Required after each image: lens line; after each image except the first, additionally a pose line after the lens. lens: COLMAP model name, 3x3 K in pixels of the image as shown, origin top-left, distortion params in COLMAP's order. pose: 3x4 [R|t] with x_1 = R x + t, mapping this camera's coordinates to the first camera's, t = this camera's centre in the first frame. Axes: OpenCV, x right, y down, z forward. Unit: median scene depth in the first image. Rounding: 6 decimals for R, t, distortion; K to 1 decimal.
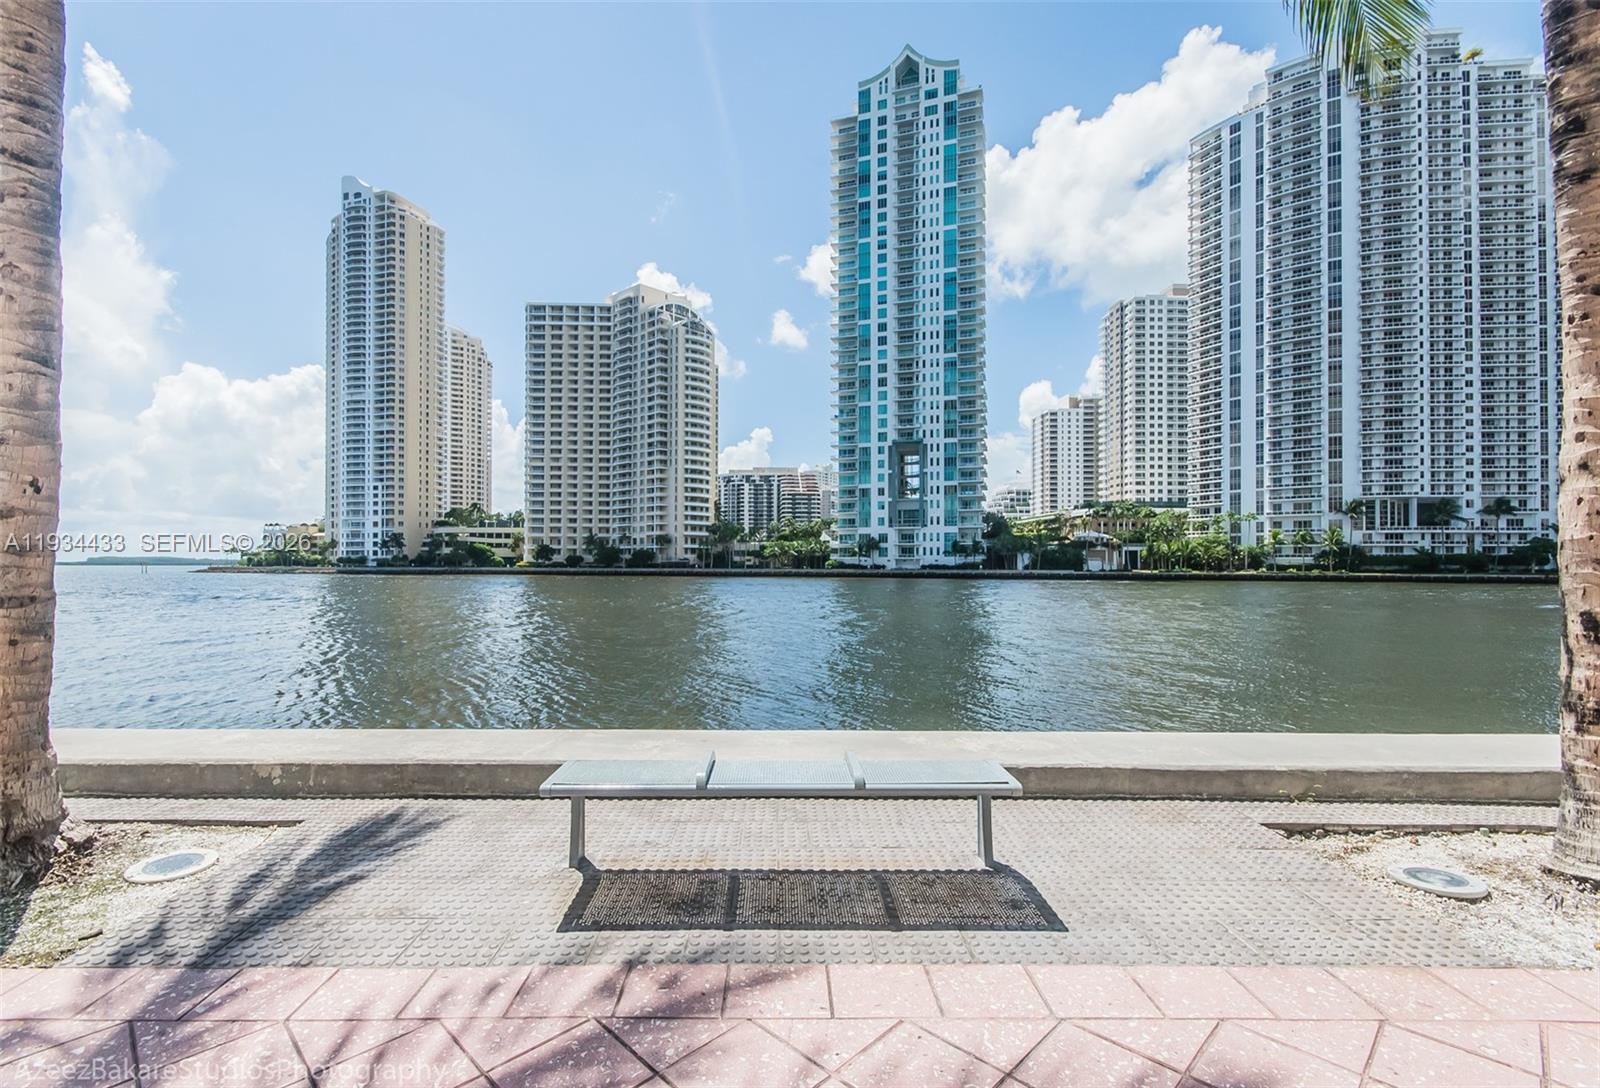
lens RADIAL K [[749.8, 0, 761.4], [0, 749.8, 547.2], [0, 0, 1]] dist [0.013983, -0.003805]
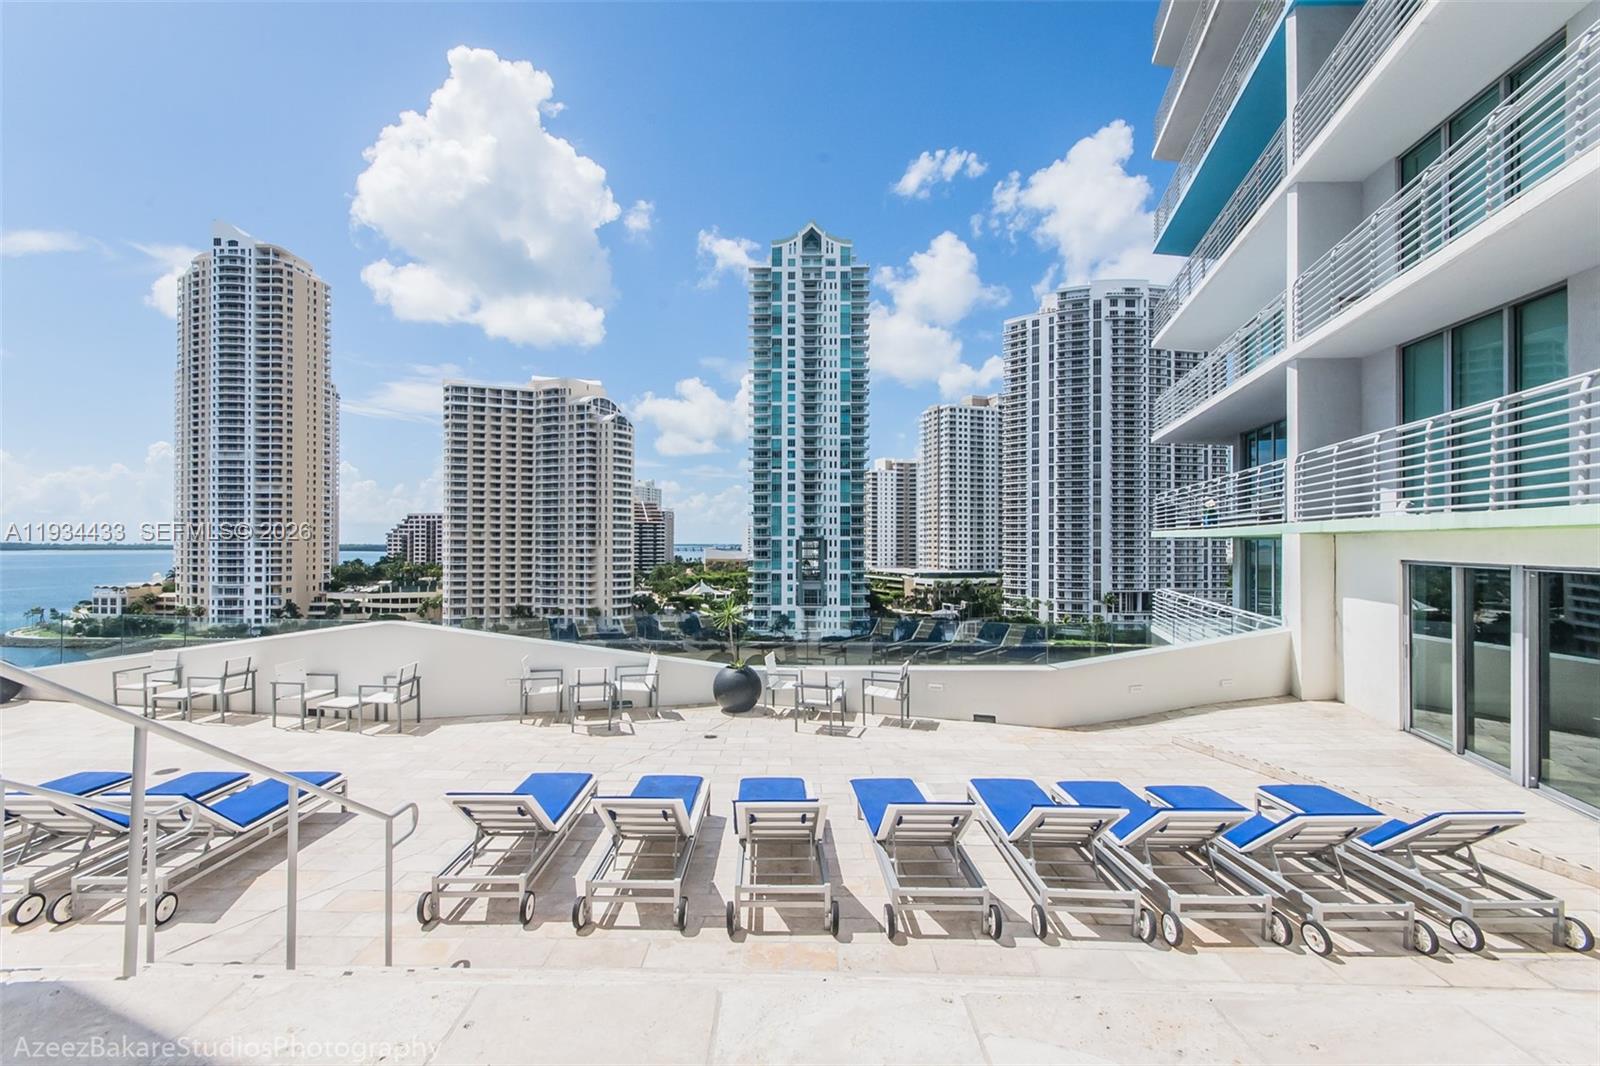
lens RADIAL K [[706.0, 0, 788.3], [0, 706.0, 537.5], [0, 0, 1]] dist [0.005010, 0.001479]
pose [[0.947150, 0.004527, 0.320759, -0.209275], [-0.006516, 0.999966, 0.005128, -0.139810], [-0.320724, -0.006947, 0.947147, -0.095770]]
